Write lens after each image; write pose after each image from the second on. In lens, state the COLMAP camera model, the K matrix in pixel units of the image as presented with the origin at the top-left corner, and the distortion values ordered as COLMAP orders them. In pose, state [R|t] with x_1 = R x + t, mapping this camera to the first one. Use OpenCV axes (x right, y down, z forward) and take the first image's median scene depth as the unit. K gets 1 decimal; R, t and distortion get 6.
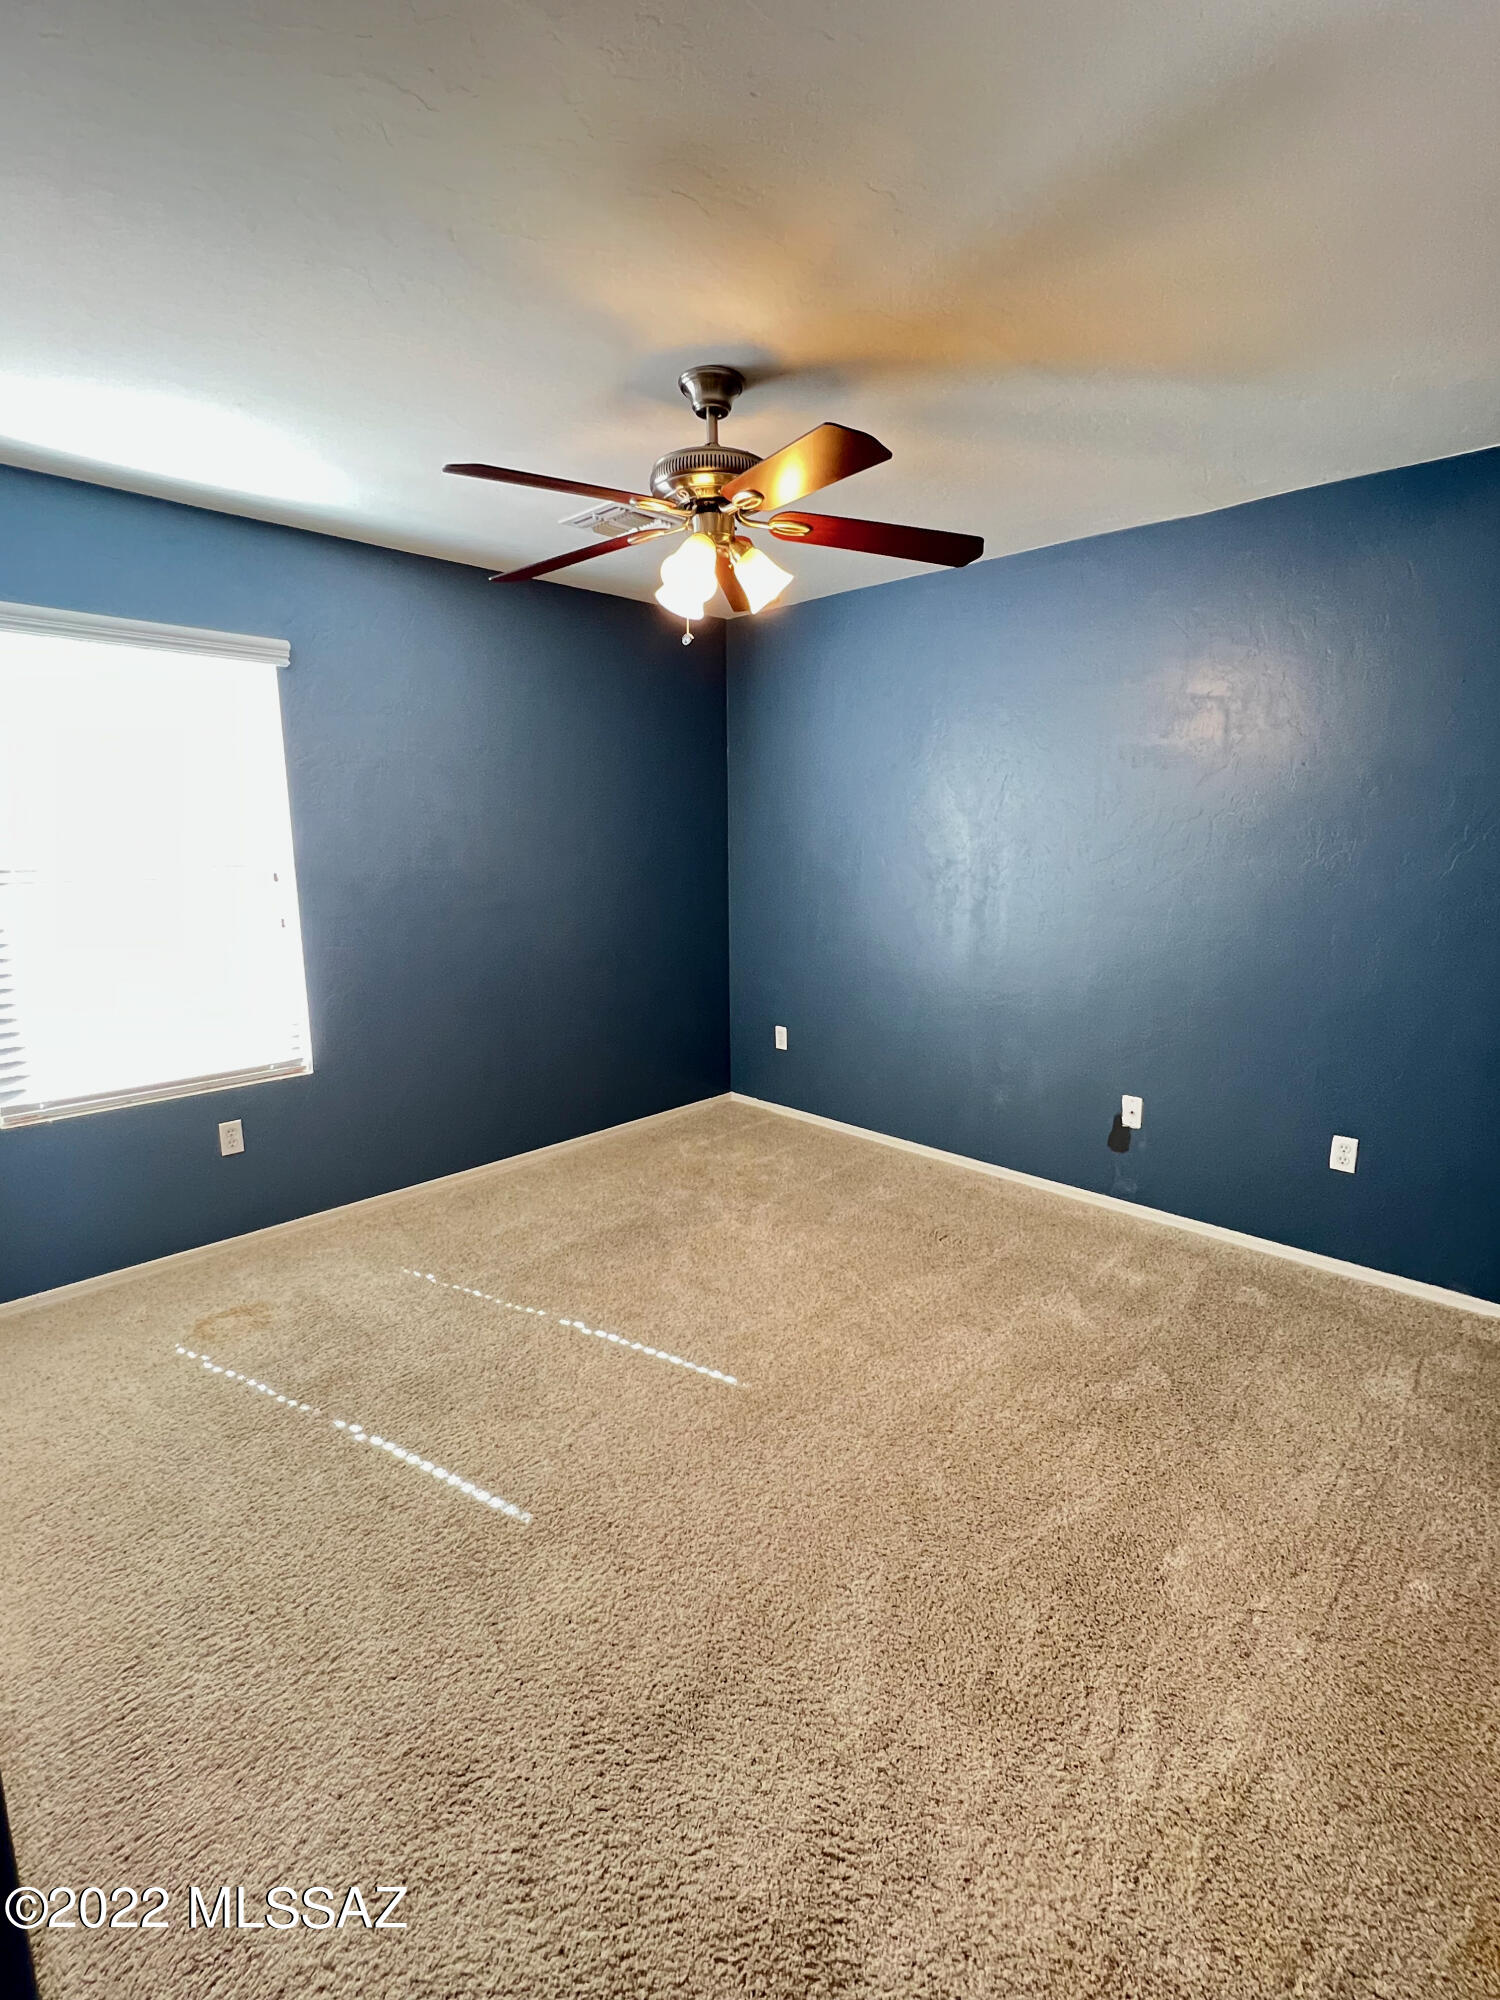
lens RADIAL K [[952.4, 0, 749.6], [0, 952.4, 999.6], [0, 0, 1]] dist [-0.005171, 0.001353]
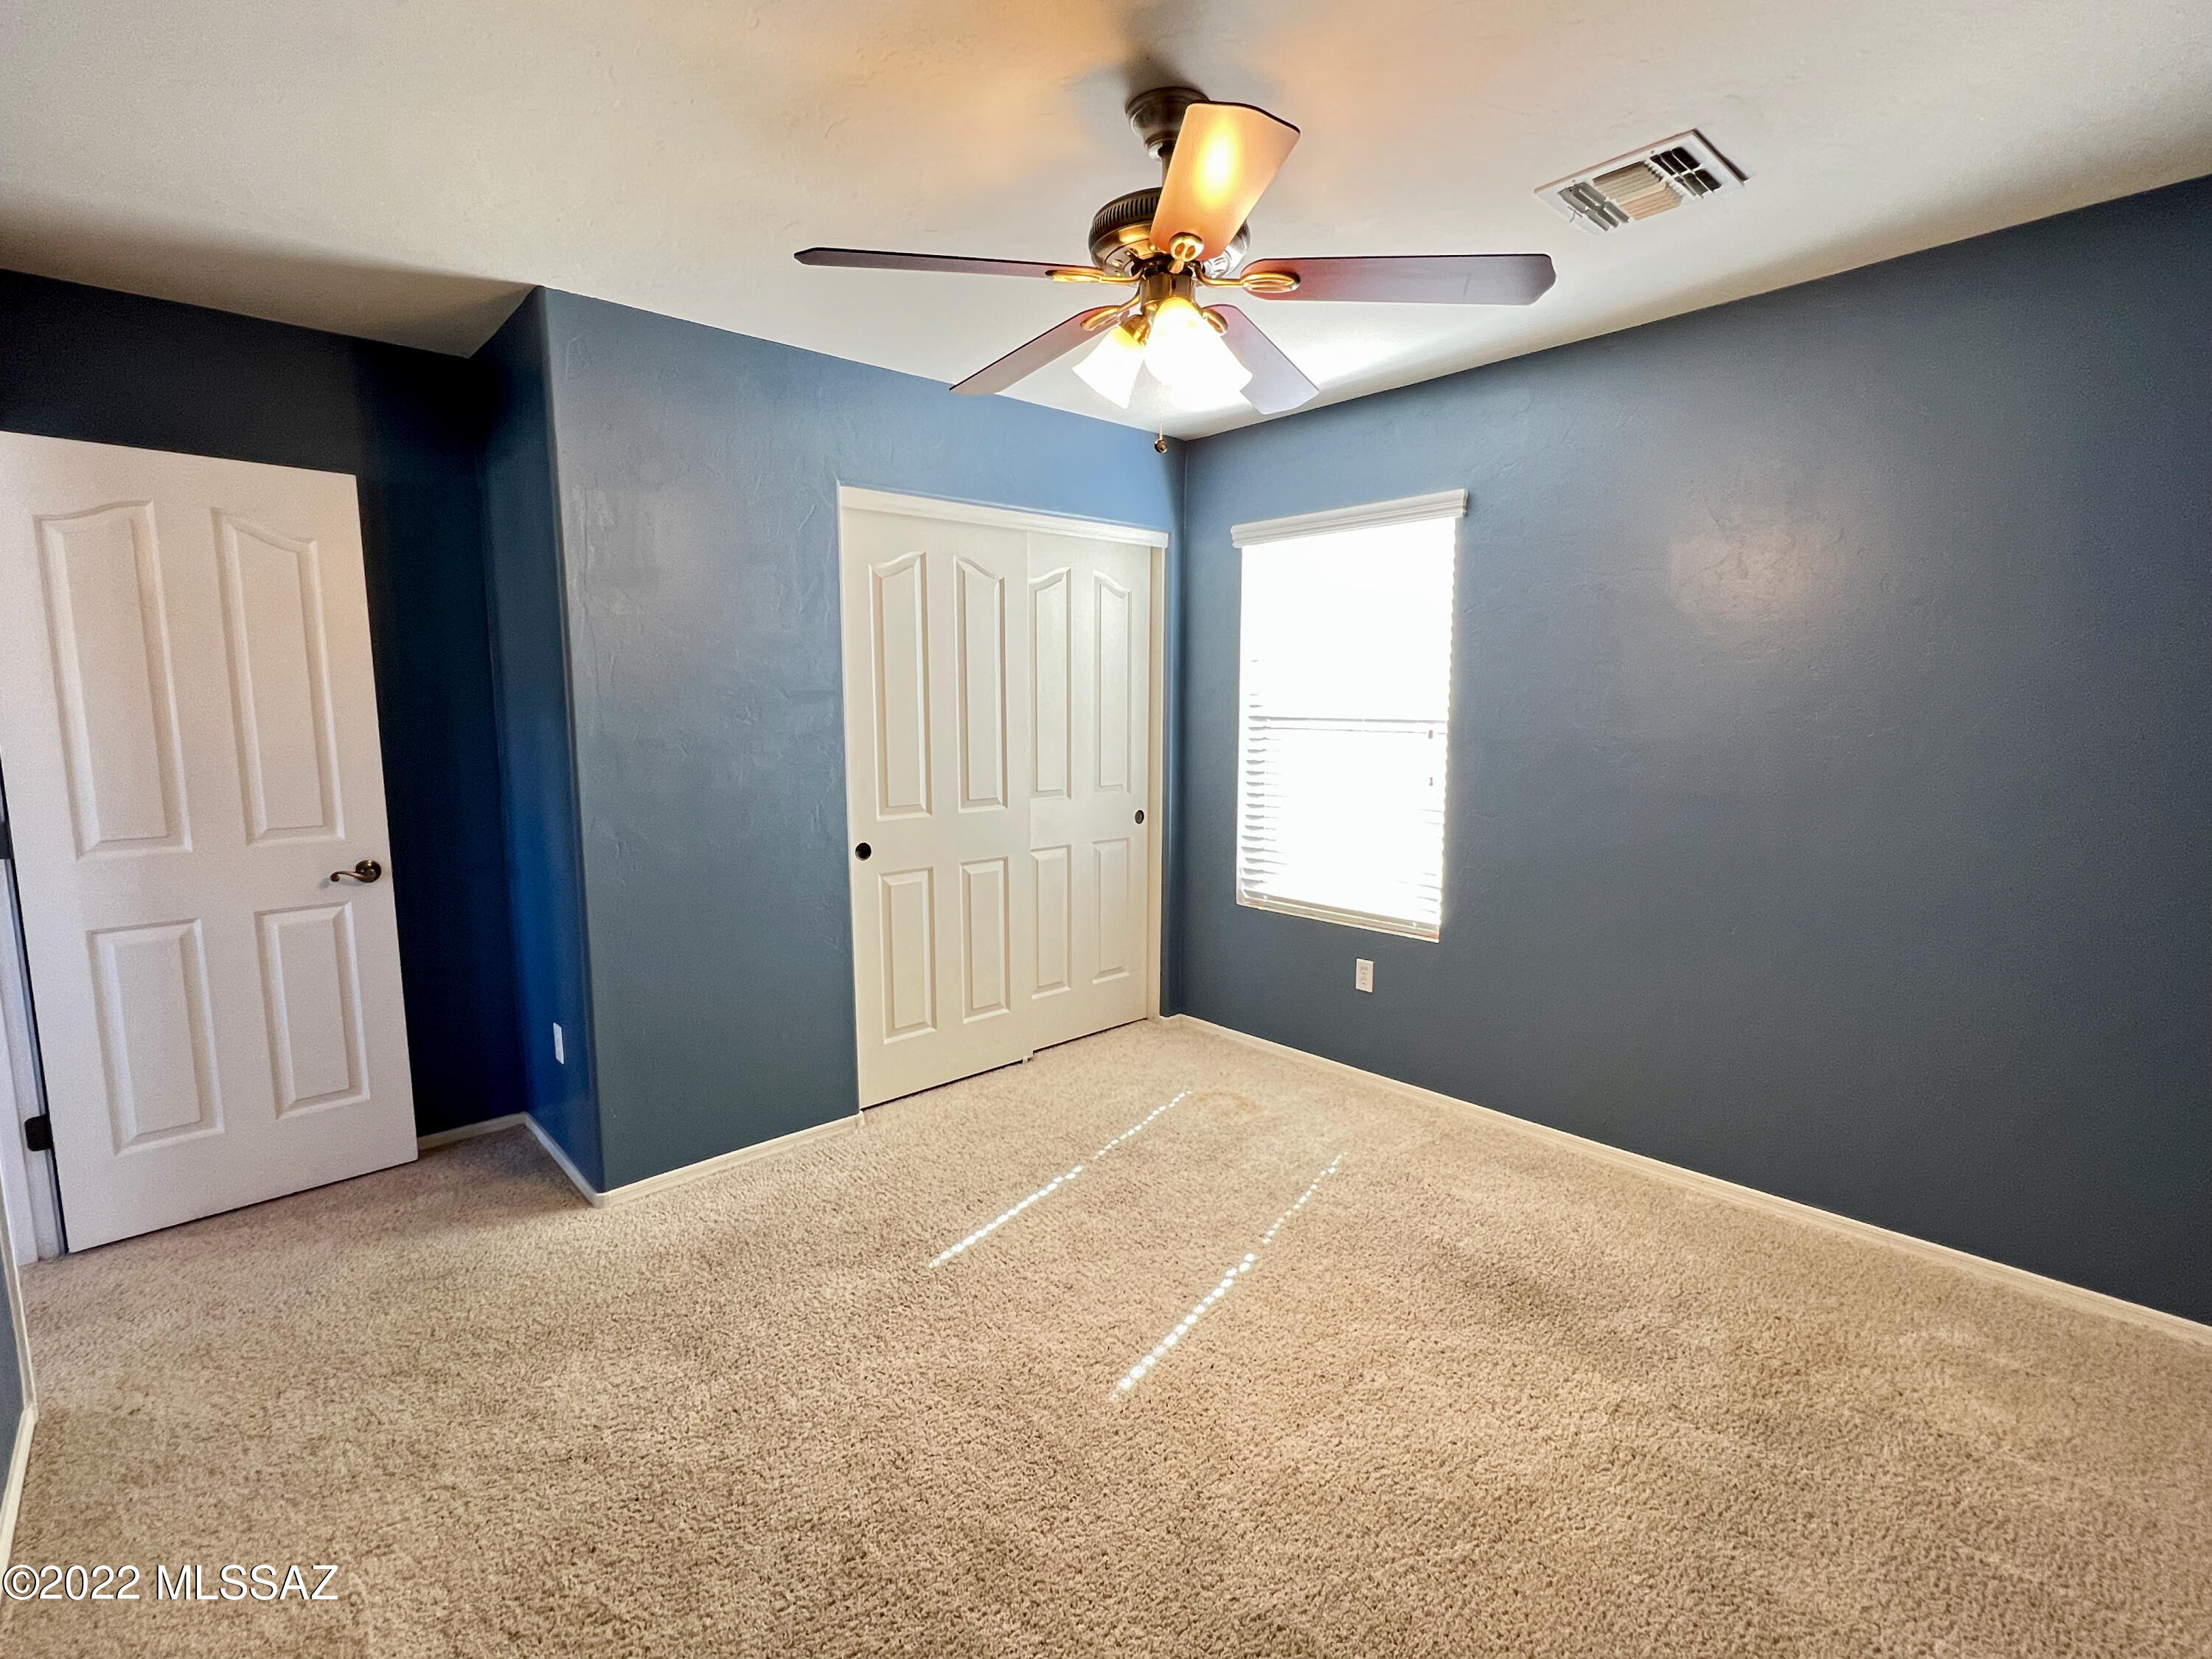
lens RADIAL K [[1053.3, 0, 1104.3], [0, 1053.3, 829.2], [0, 0, 1]] dist [-0.005171, 0.001353]
pose [[-0.098403, 0.124393, -0.987341, 0.730153], [-0.169576, 0.975550, 0.139809, -0.150563], [0.980592, 0.181187, -0.074903, 0.910630]]
